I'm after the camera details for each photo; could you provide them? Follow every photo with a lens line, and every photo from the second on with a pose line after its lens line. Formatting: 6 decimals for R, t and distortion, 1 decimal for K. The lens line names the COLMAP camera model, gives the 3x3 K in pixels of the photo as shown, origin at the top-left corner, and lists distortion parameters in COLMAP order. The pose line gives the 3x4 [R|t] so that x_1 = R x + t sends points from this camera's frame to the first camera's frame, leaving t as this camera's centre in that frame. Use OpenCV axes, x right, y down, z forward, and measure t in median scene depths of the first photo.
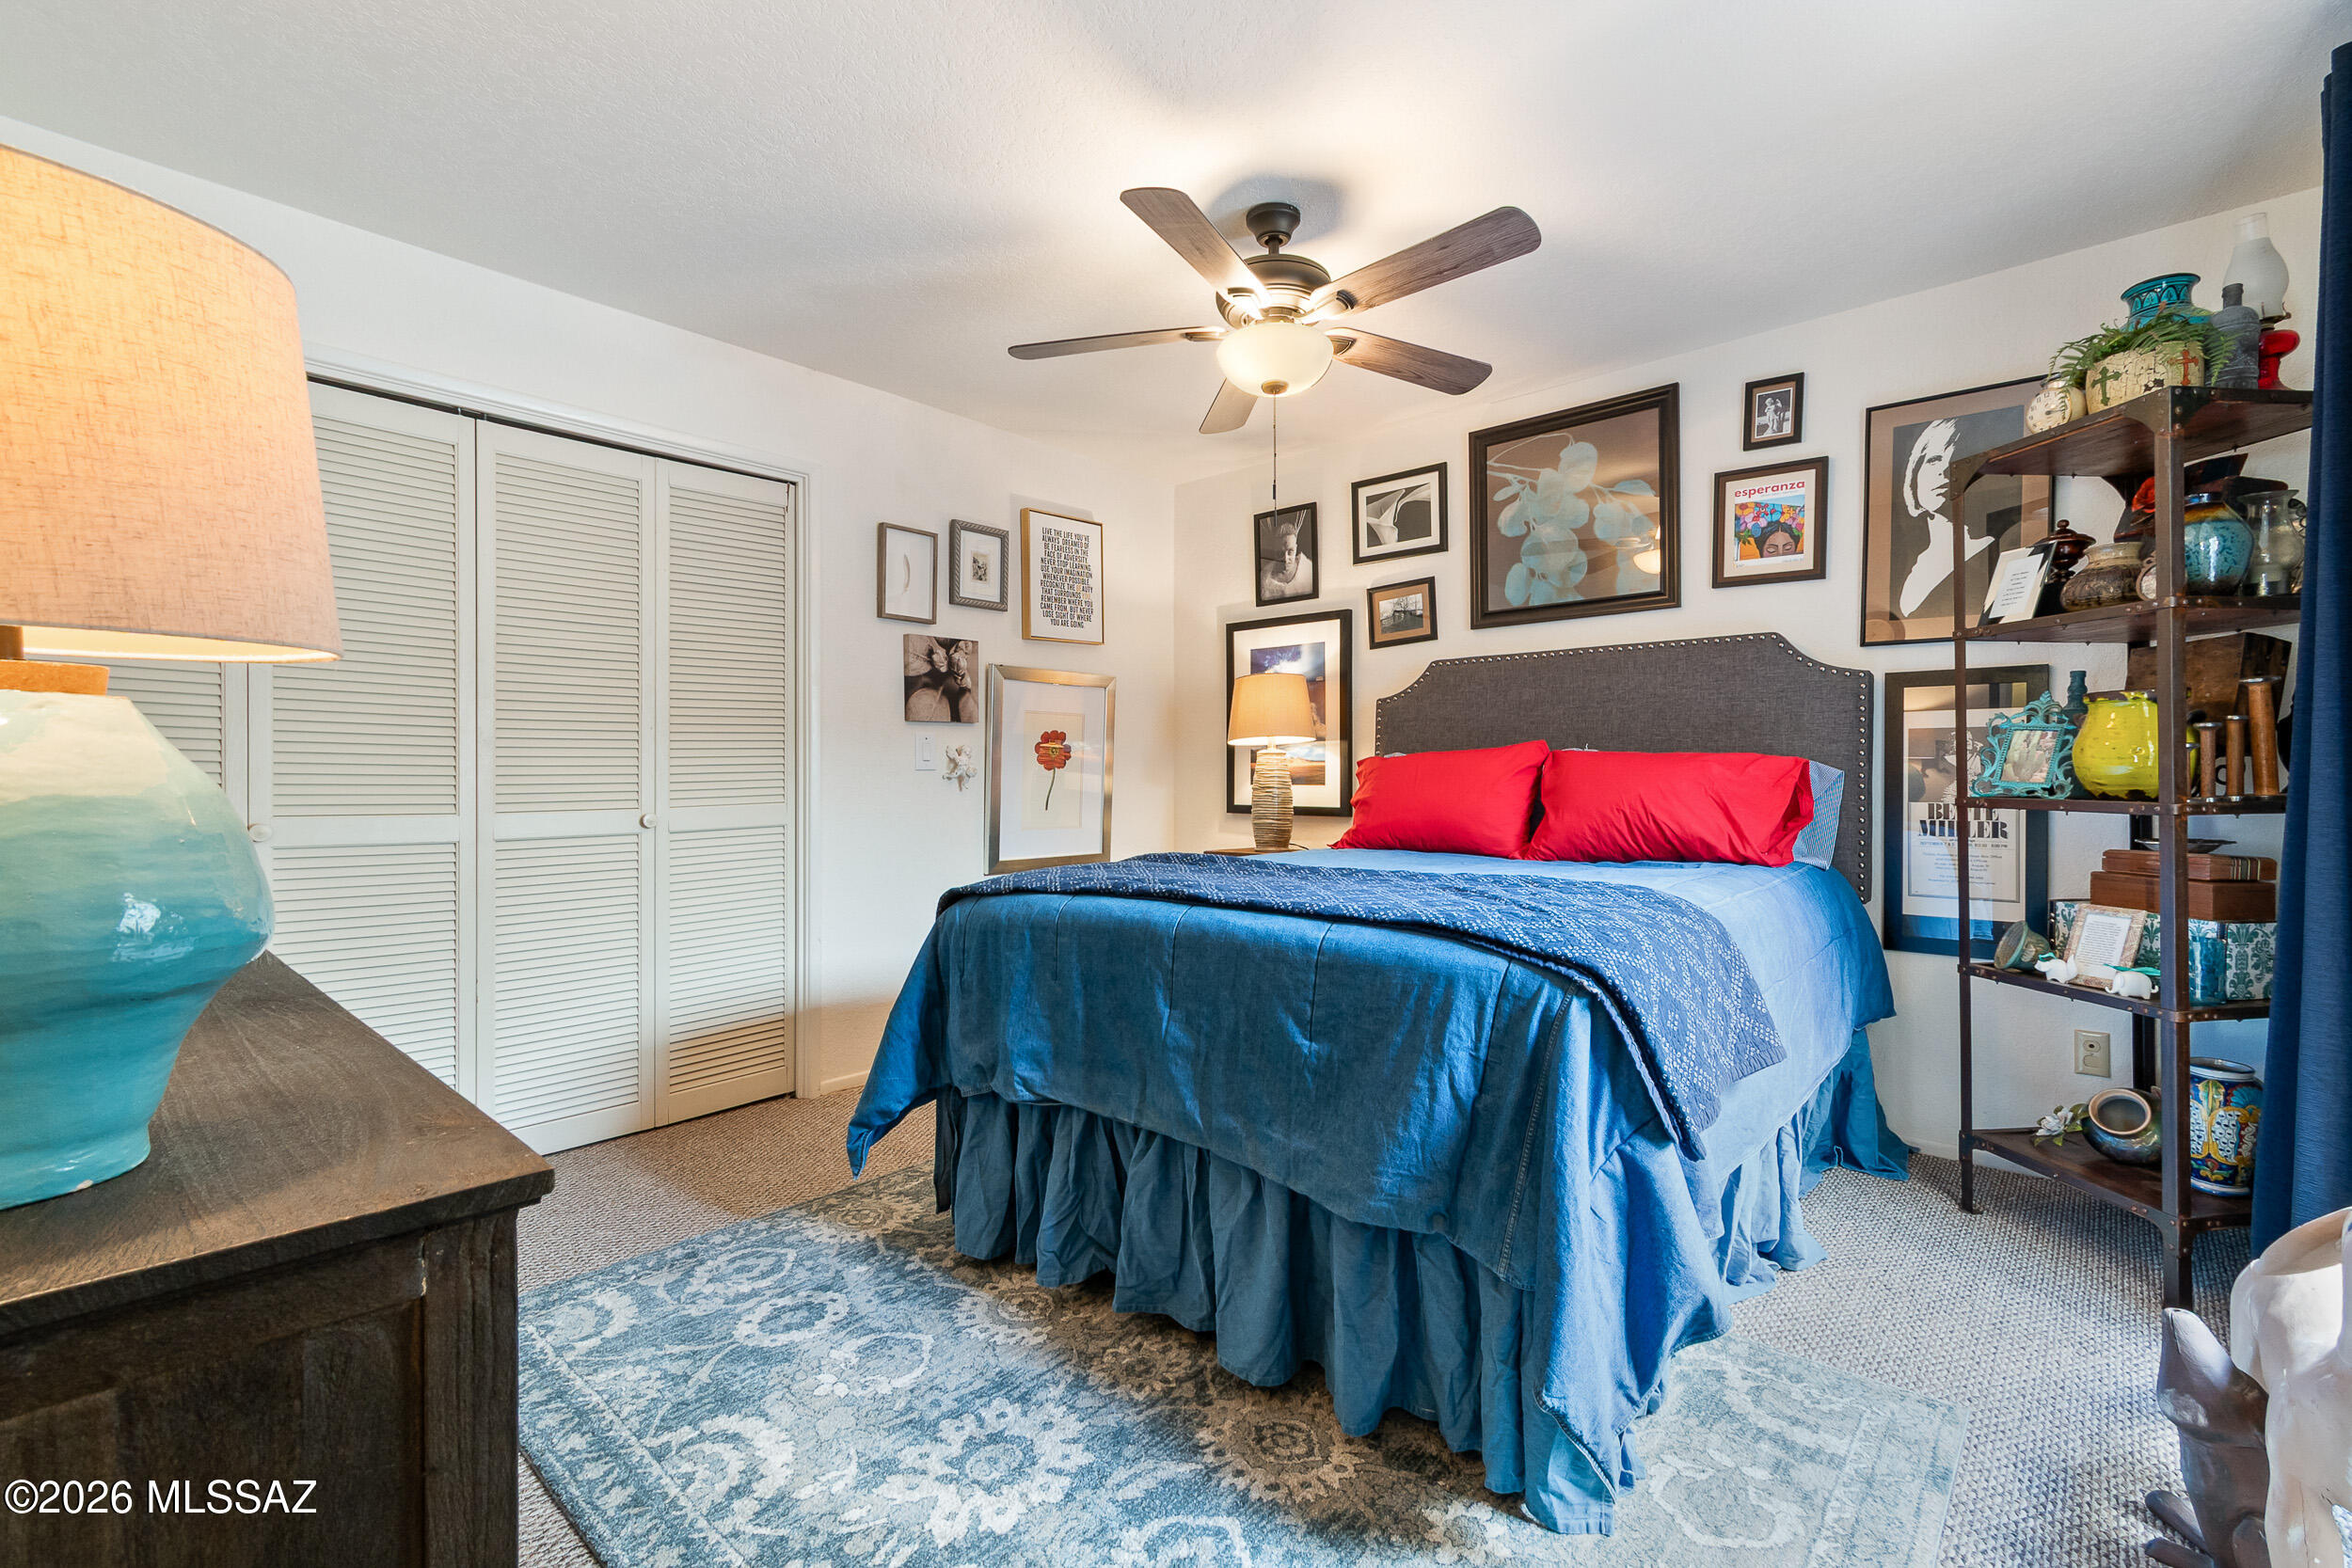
lens RADIAL K [[1020.8, 0, 1180.8], [0, 1020.8, 758.5], [0, 0, 1]] dist [0.000774, 0.000086]
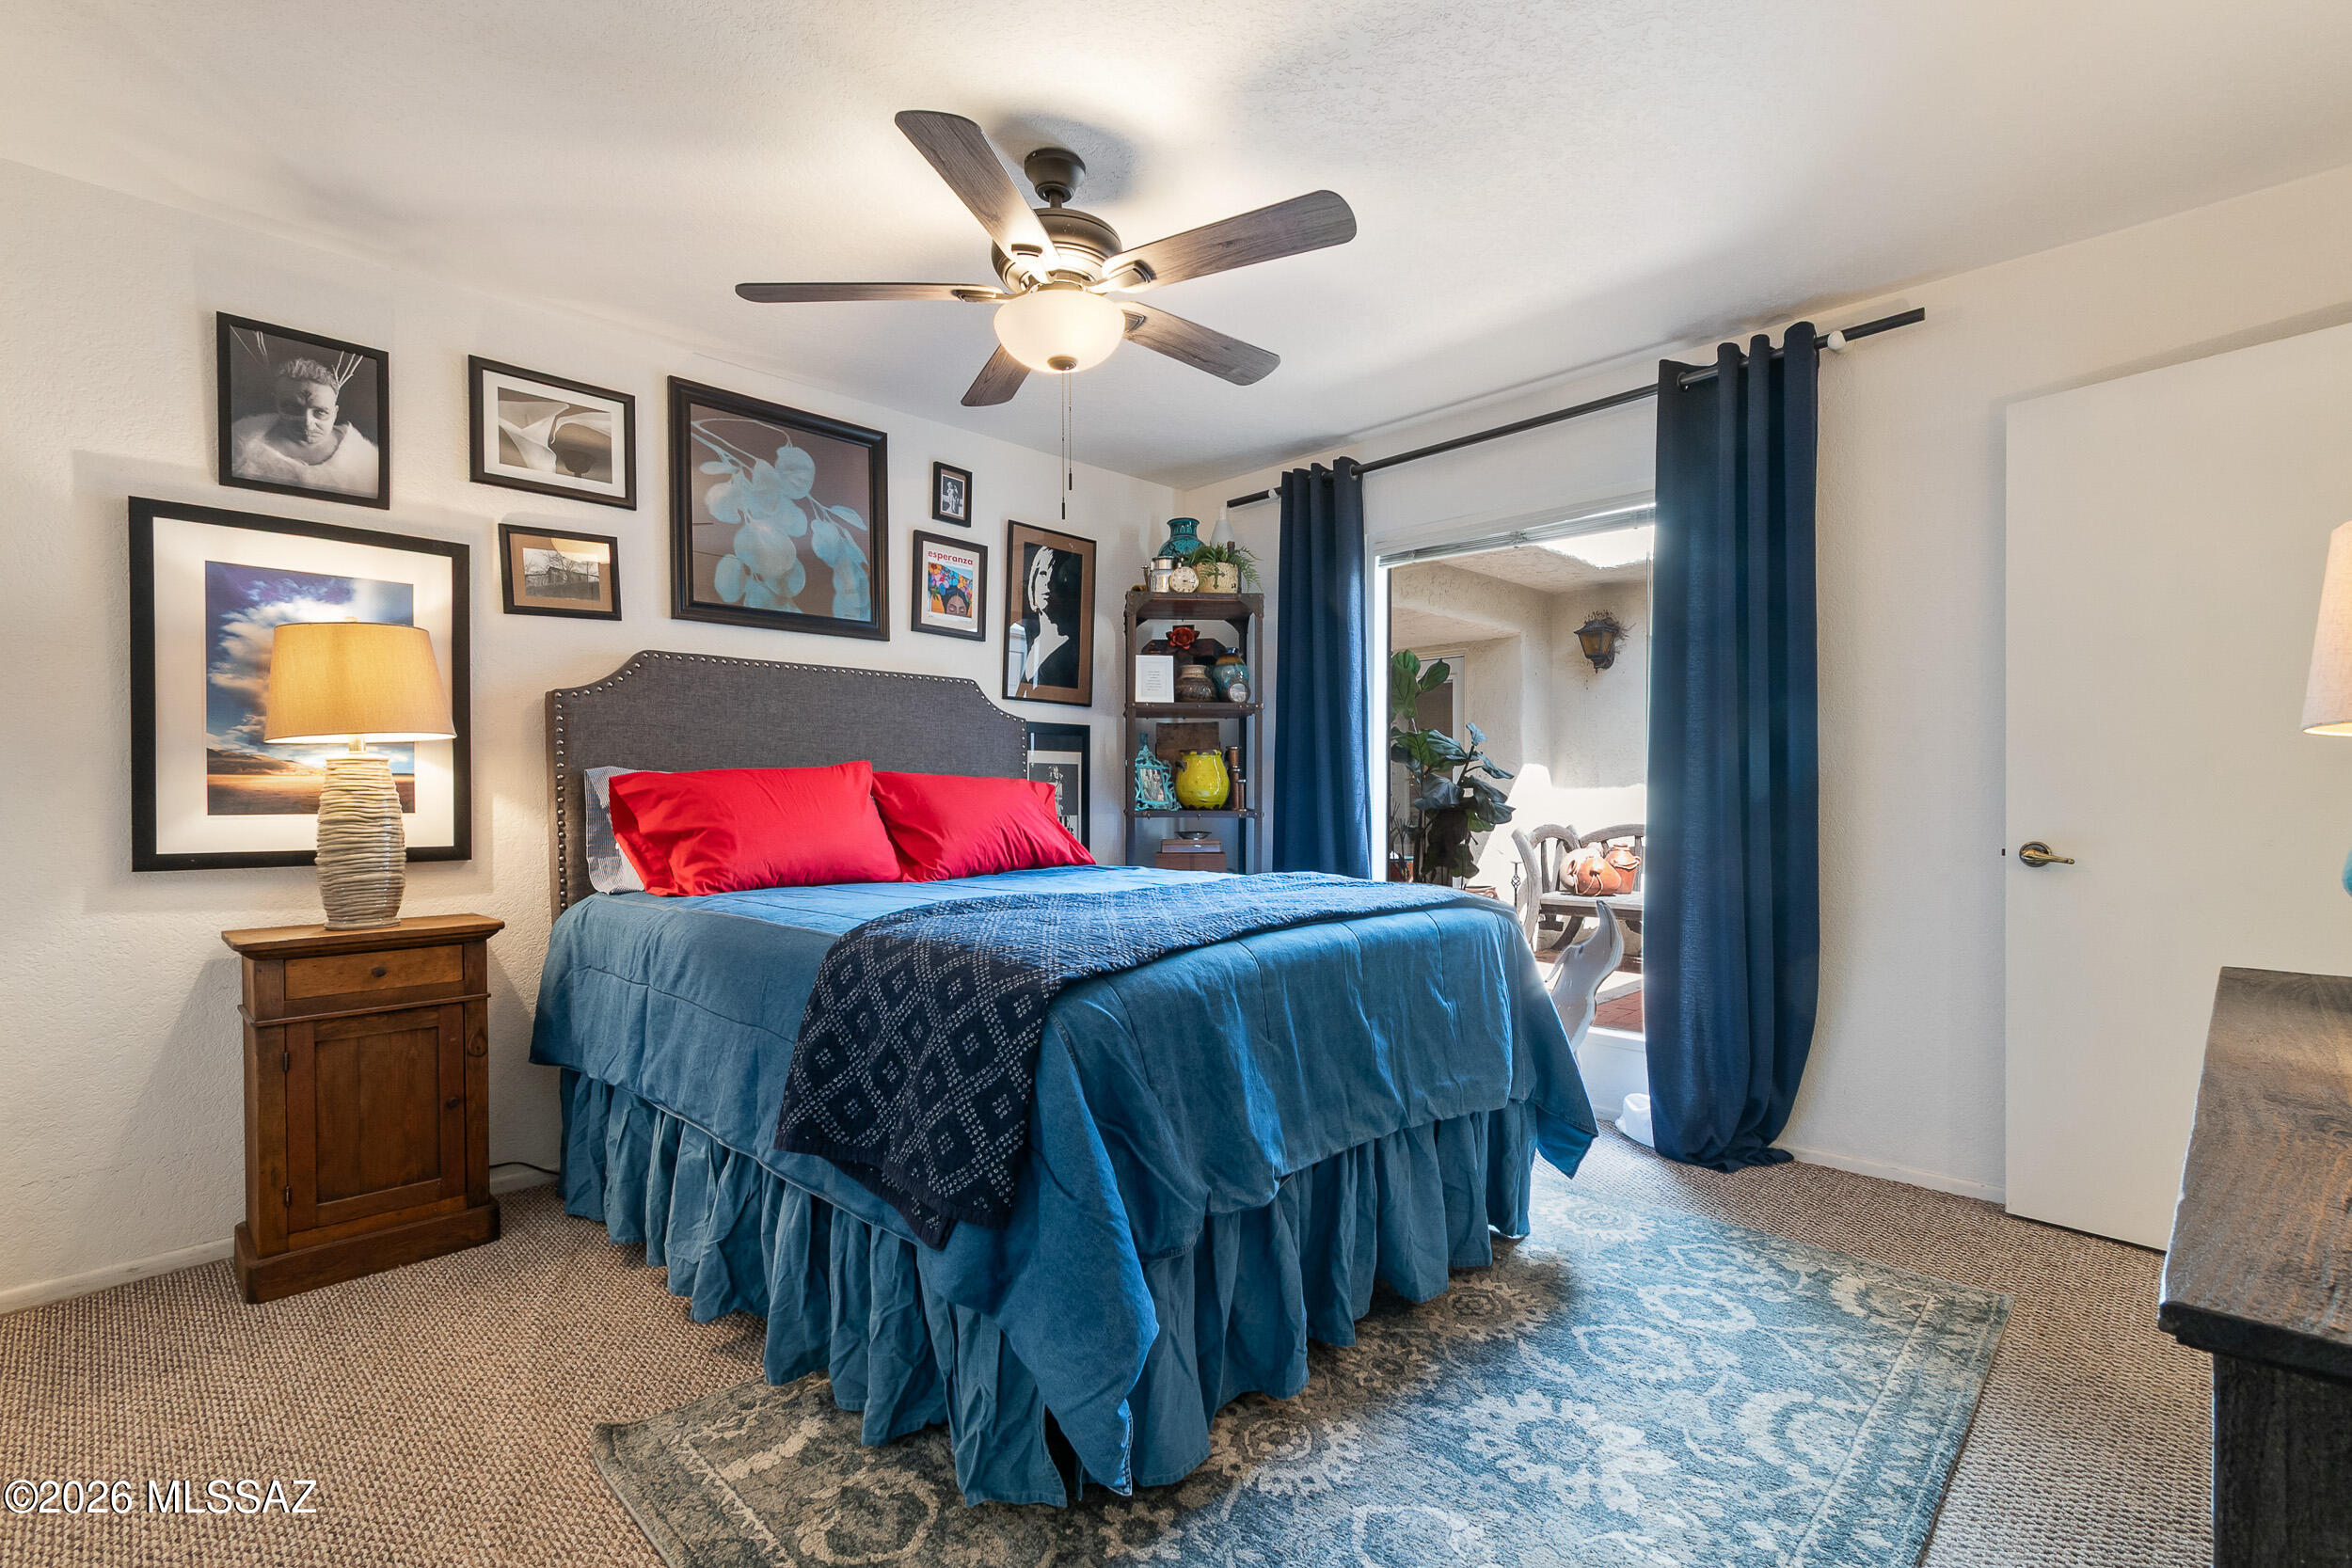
lens RADIAL K [[1053.7, 0, 1177.6], [0, 1053.7, 783.7], [0, 0, 1]] dist [-0.000116, -0.000473]
pose [[0.059757, 0.011342, 0.998148, -0.627710], [-0.016397, 0.999812, -0.010379, 0.009416], [-0.998078, -0.015747, 0.059932, 0.643086]]
